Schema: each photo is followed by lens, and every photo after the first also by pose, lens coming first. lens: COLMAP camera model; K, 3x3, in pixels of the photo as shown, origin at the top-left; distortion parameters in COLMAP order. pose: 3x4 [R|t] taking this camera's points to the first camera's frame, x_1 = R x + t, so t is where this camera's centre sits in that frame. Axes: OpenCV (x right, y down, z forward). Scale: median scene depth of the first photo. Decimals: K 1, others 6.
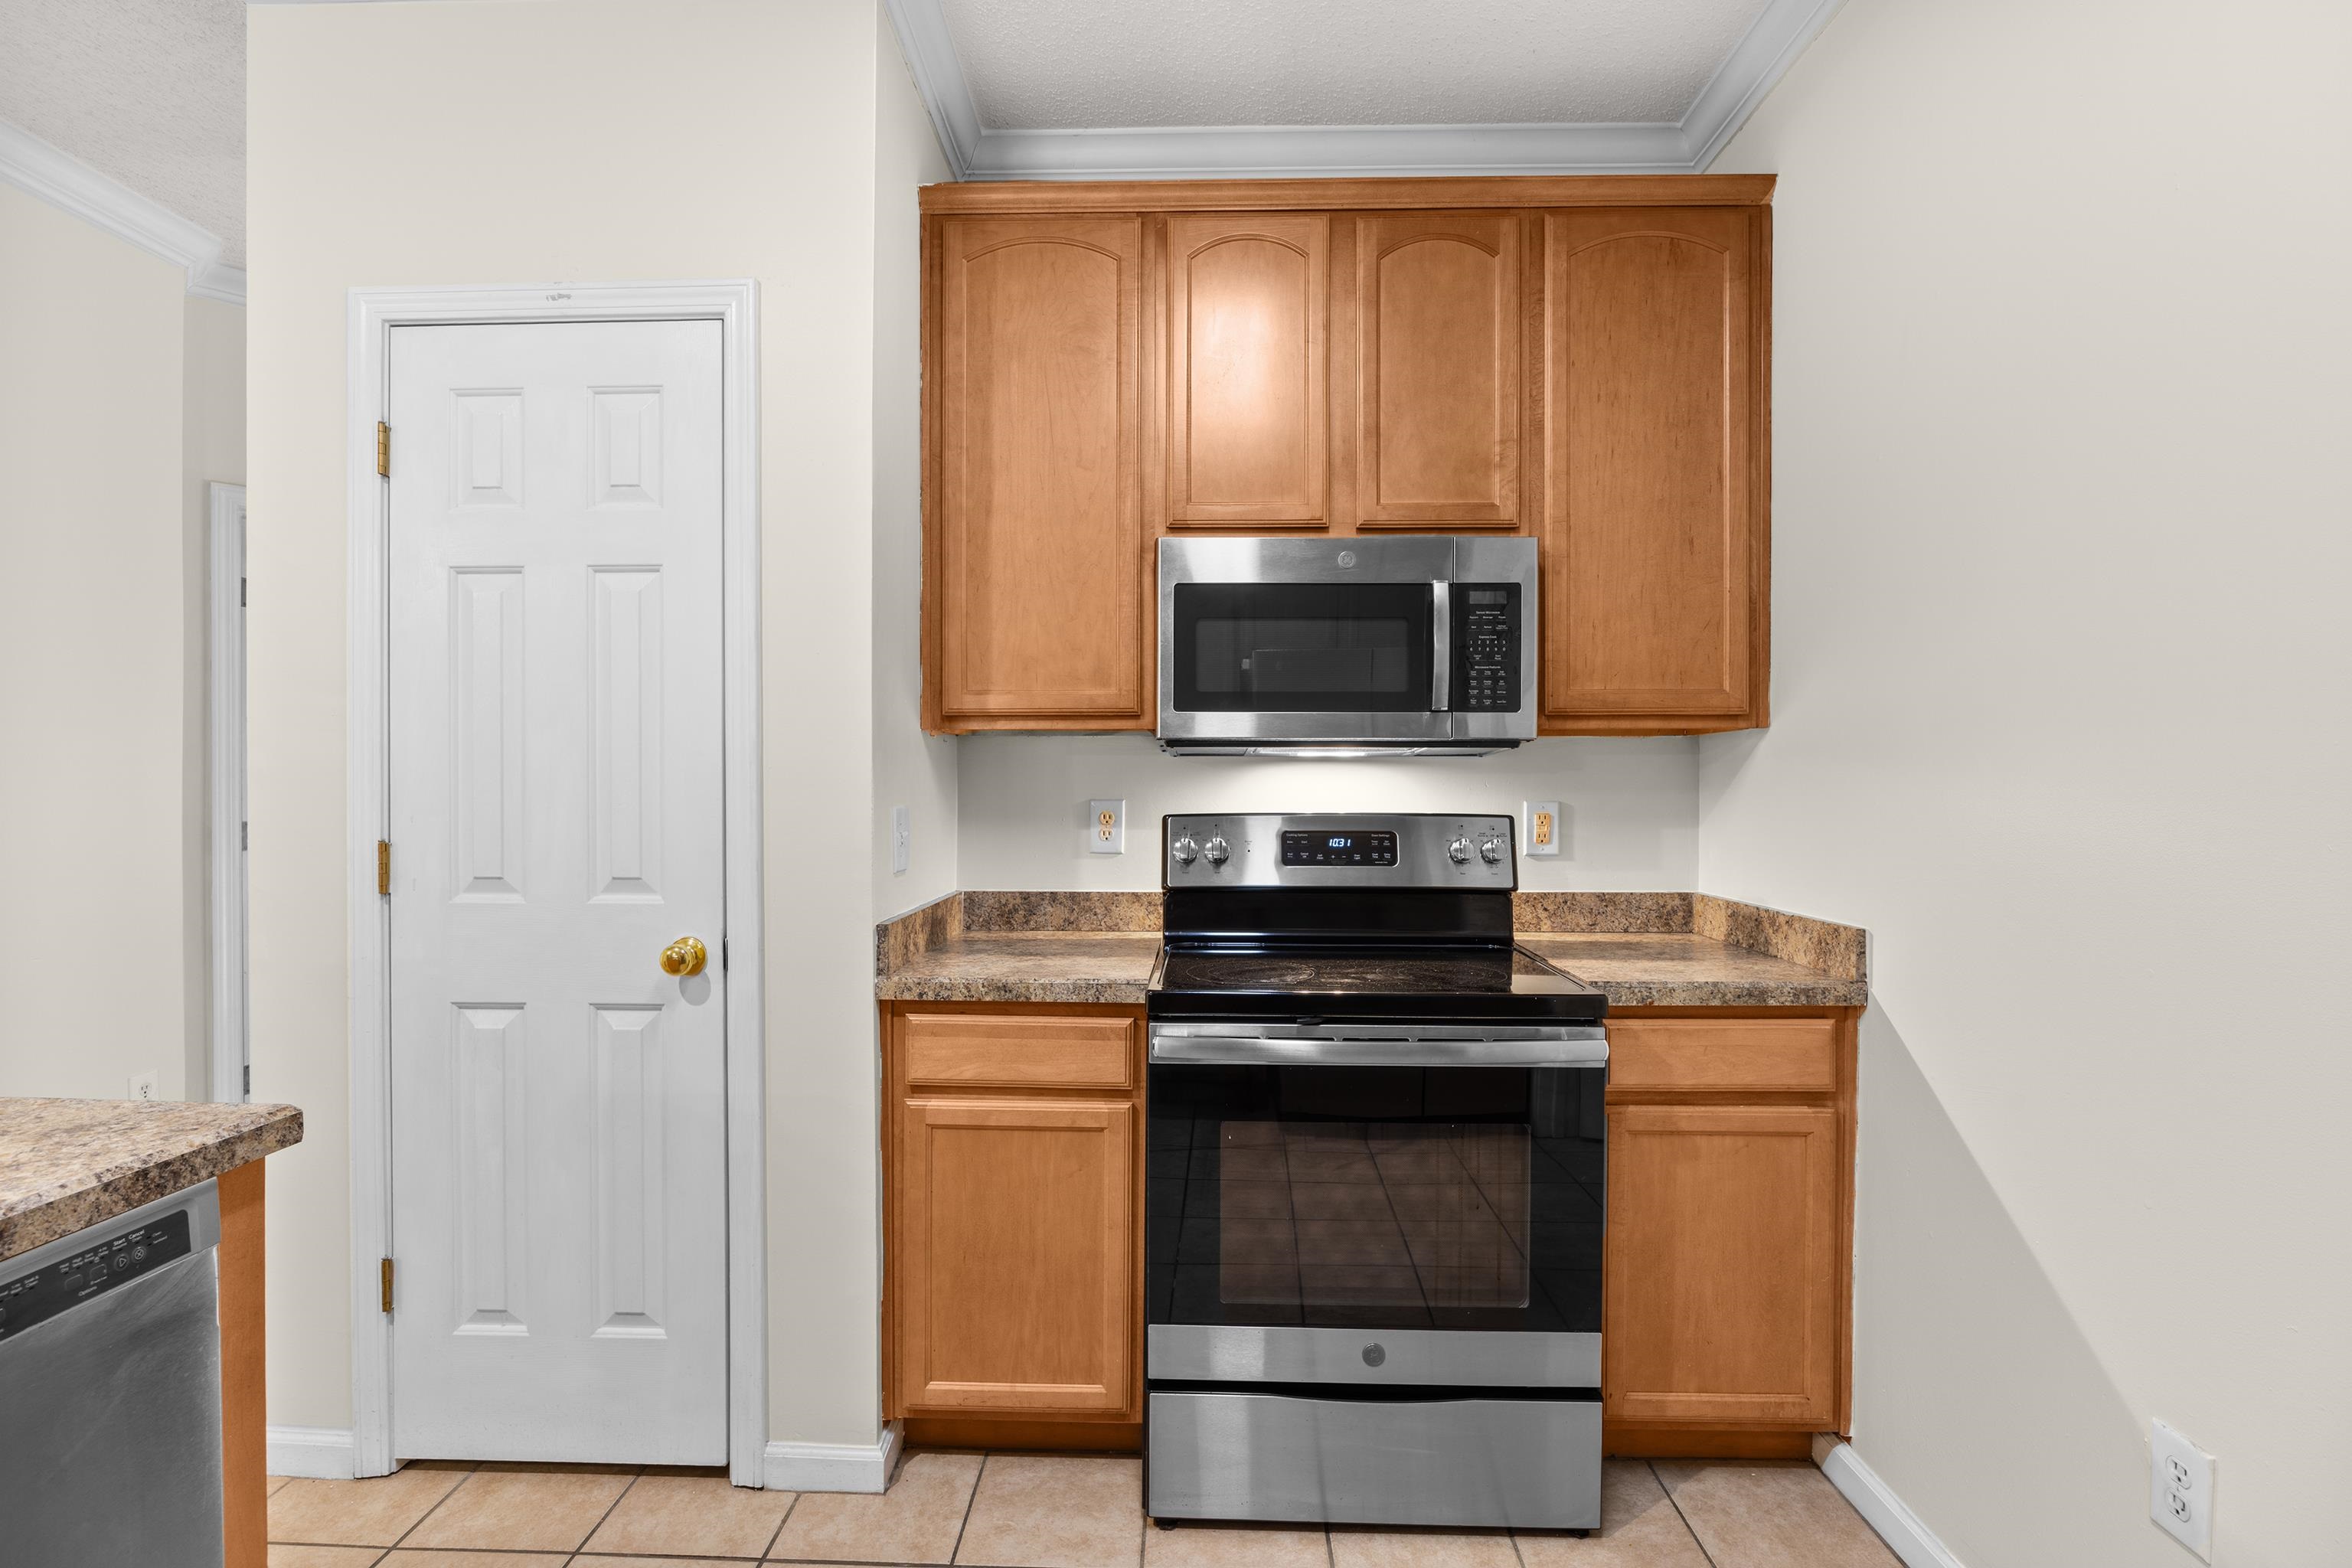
lens RADIAL K [[1093.9, 0, 1172.3], [0, 1093.9, 785.9], [0, 0, 1]] dist [-0.001519, -0.000128]
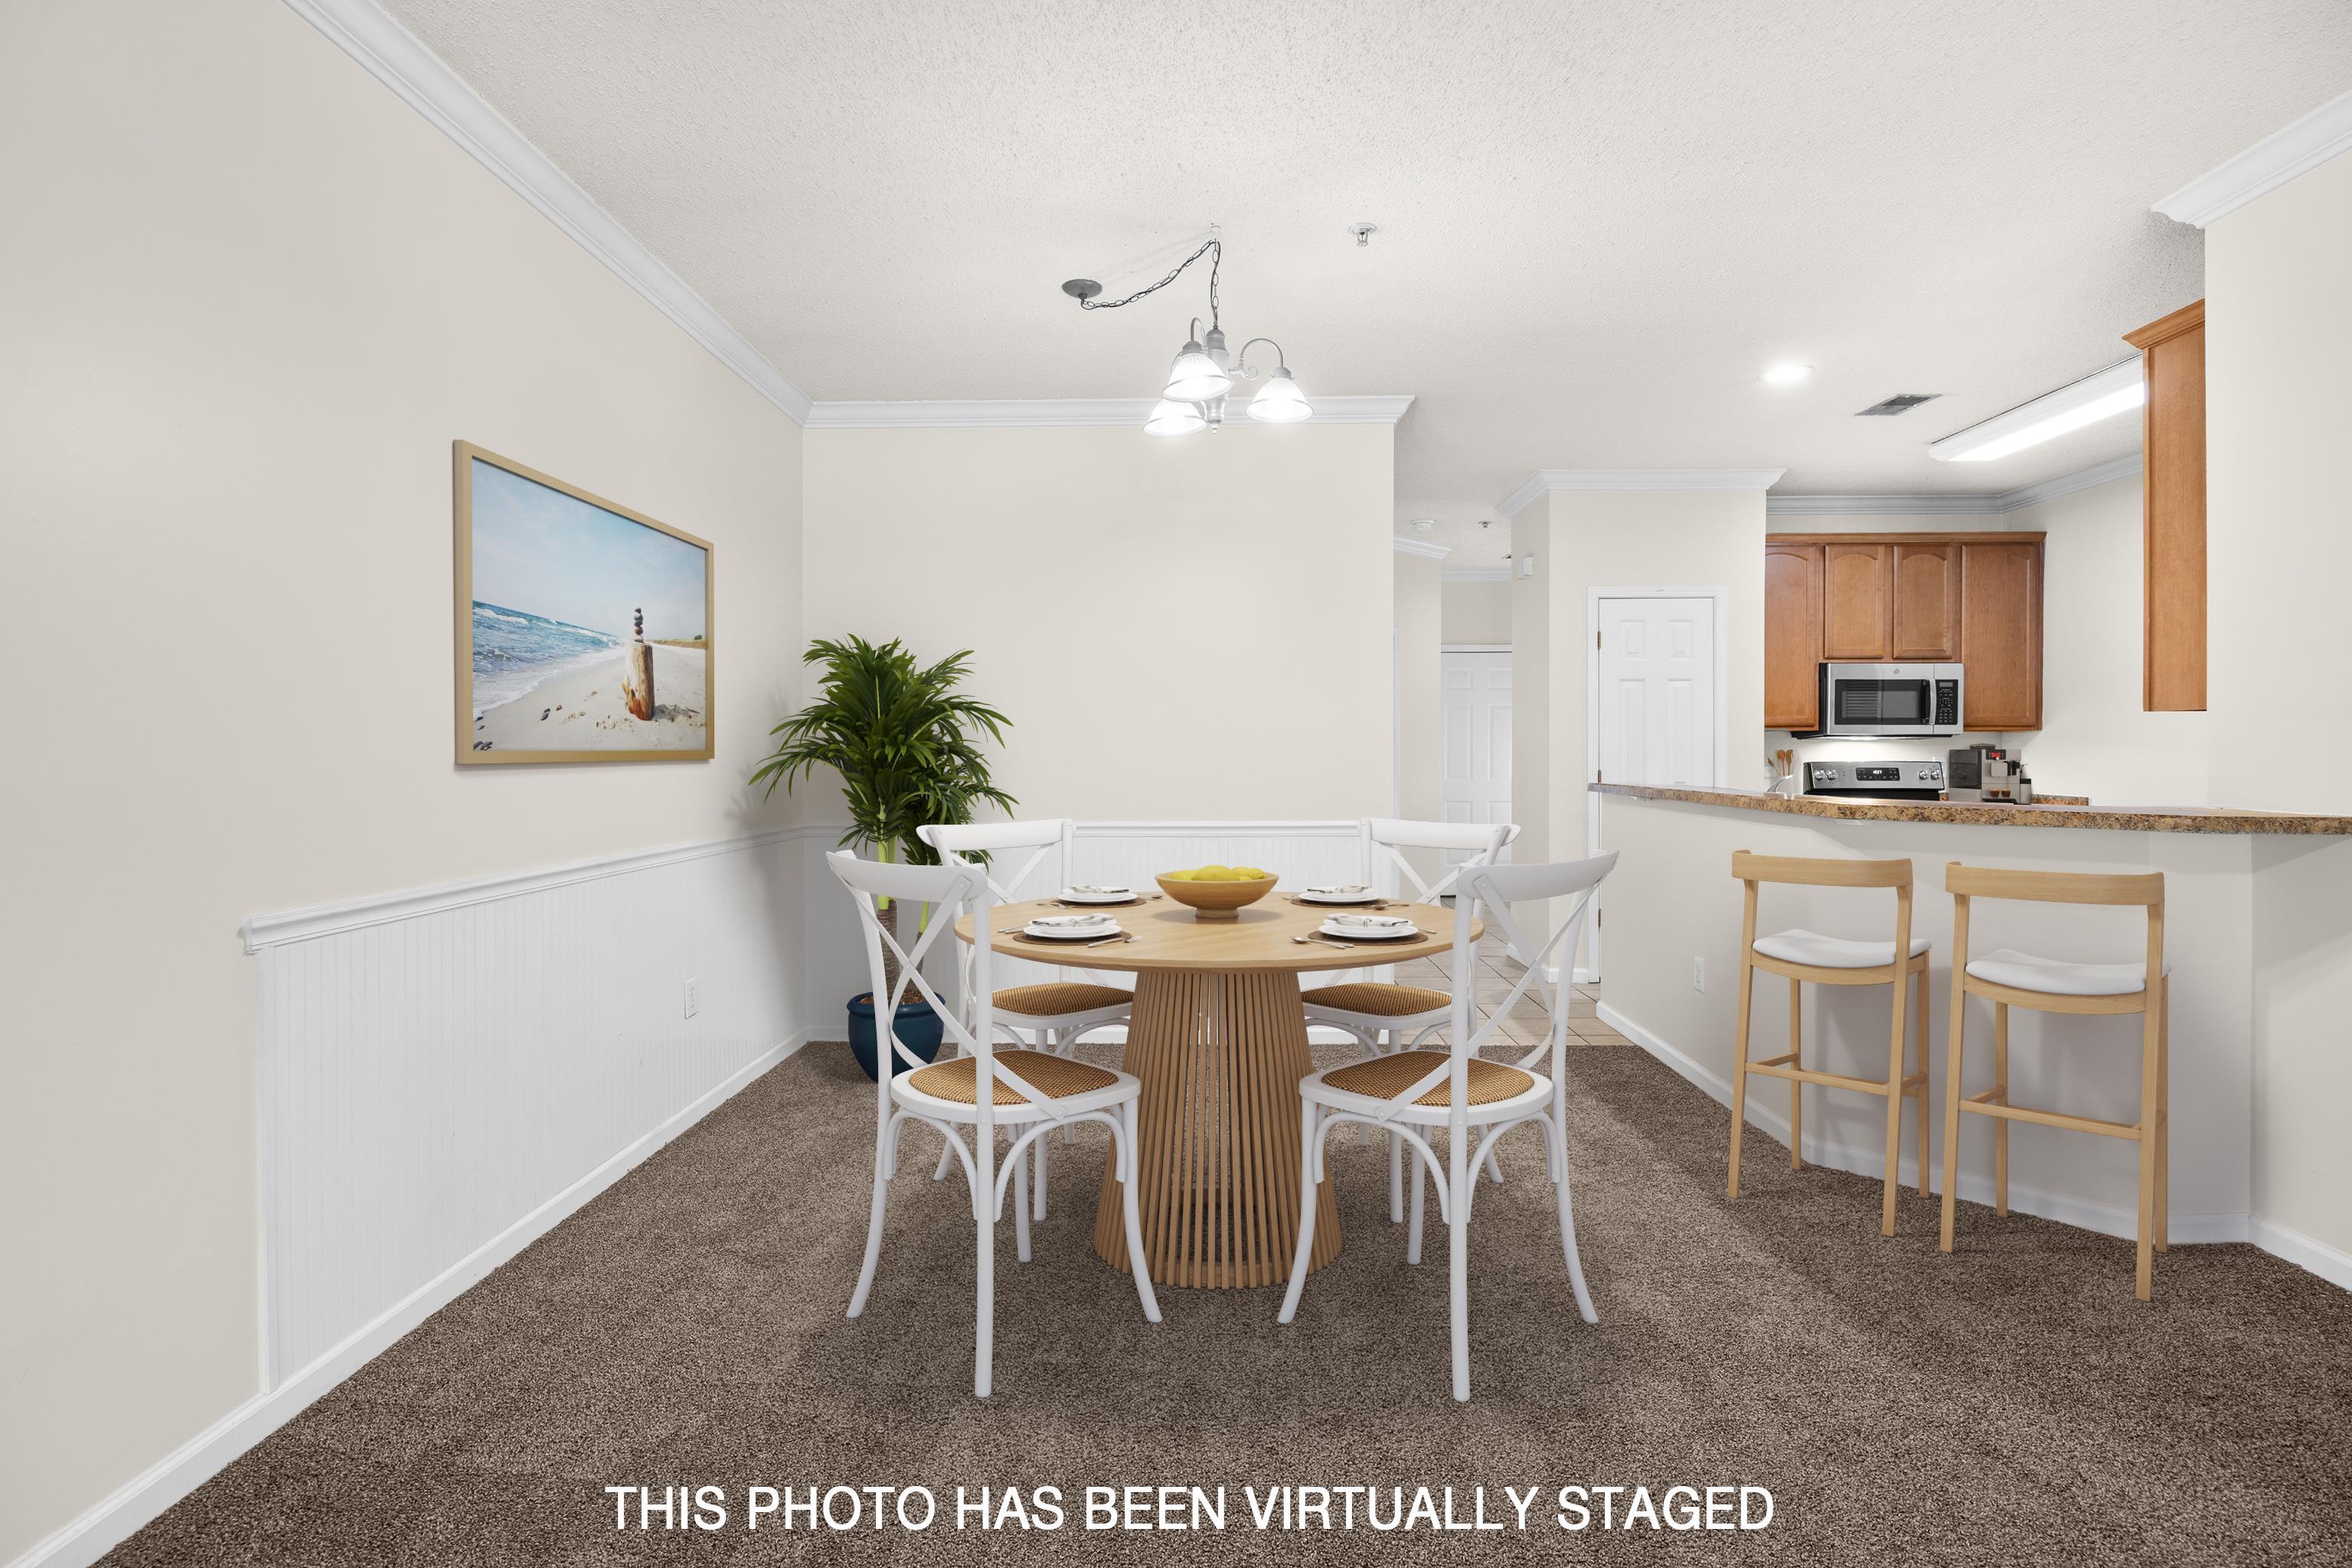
lens RADIAL K [[1093.9, 0, 1181.4], [0, 1093.9, 774.6], [0, 0, 1]] dist [-0.001519, -0.000128]
pose [[0.999993, -0.003371, 0.001702, -1.663507], [0.003352, 0.999929, 0.011469, 0.022319], [-0.001741, -0.011464, 0.999933, -1.794165]]
